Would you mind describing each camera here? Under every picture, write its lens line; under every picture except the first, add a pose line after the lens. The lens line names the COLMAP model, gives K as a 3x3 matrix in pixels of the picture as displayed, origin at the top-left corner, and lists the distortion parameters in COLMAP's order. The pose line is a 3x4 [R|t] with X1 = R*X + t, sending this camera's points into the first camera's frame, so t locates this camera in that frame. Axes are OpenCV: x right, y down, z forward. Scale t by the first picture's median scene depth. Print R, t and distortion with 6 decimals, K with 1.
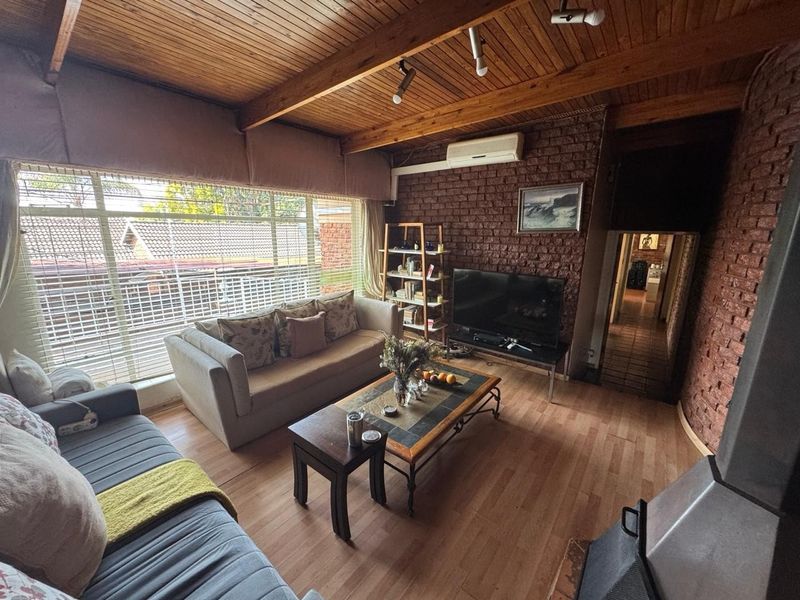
lens RADIAL K [[318.4, 0, 395.3], [0, 318.4, 301.4], [0, 0, 1]] dist [-0.012649, 0.000140]
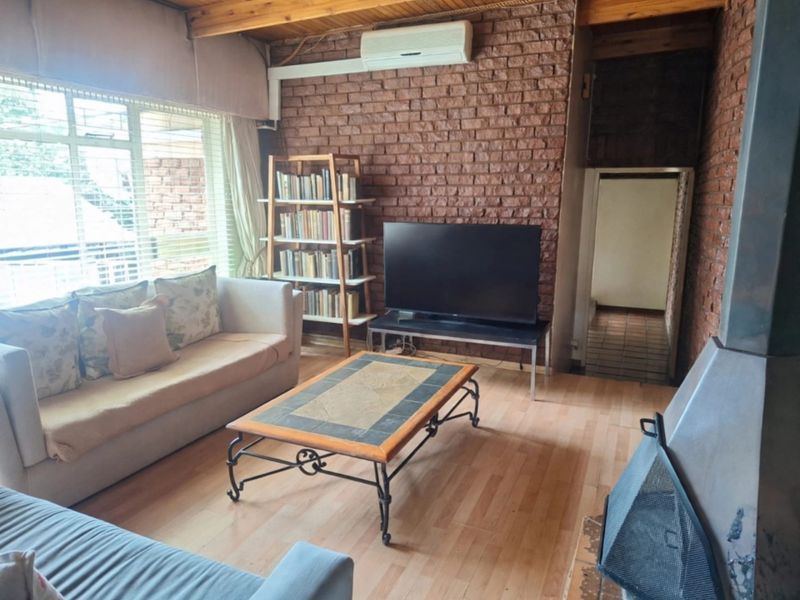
lens RADIAL K [[546.4, 0, 400.0], [0, 546.4, 300.0], [0, 0, 1]] dist [0.045944, -0.053901]
pose [[0.962662, -0.059394, 0.264112, -0.100398], [0.065200, 0.997784, -0.013263, 0.080679], [-0.262739, 0.029987, 0.964401, -0.106021]]
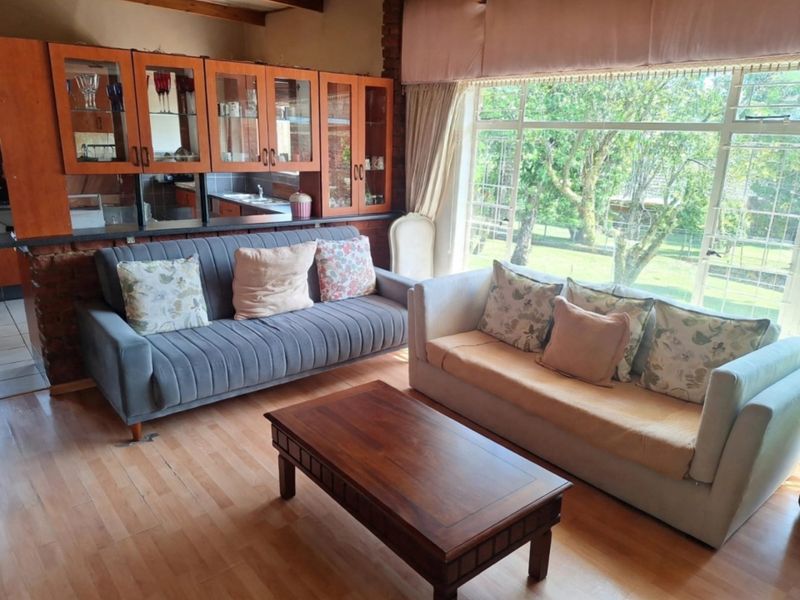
lens RADIAL K [[565.7, 0, 400.0], [0, 565.7, 300.0], [0, 0, 1]] dist [0.032186, -0.037272]
pose [[-0.190917, 0.257836, -0.947138, 0.583252], [-0.229646, 0.926378, 0.298475, -0.148042], [0.954365, 0.274491, -0.117650, 0.652960]]
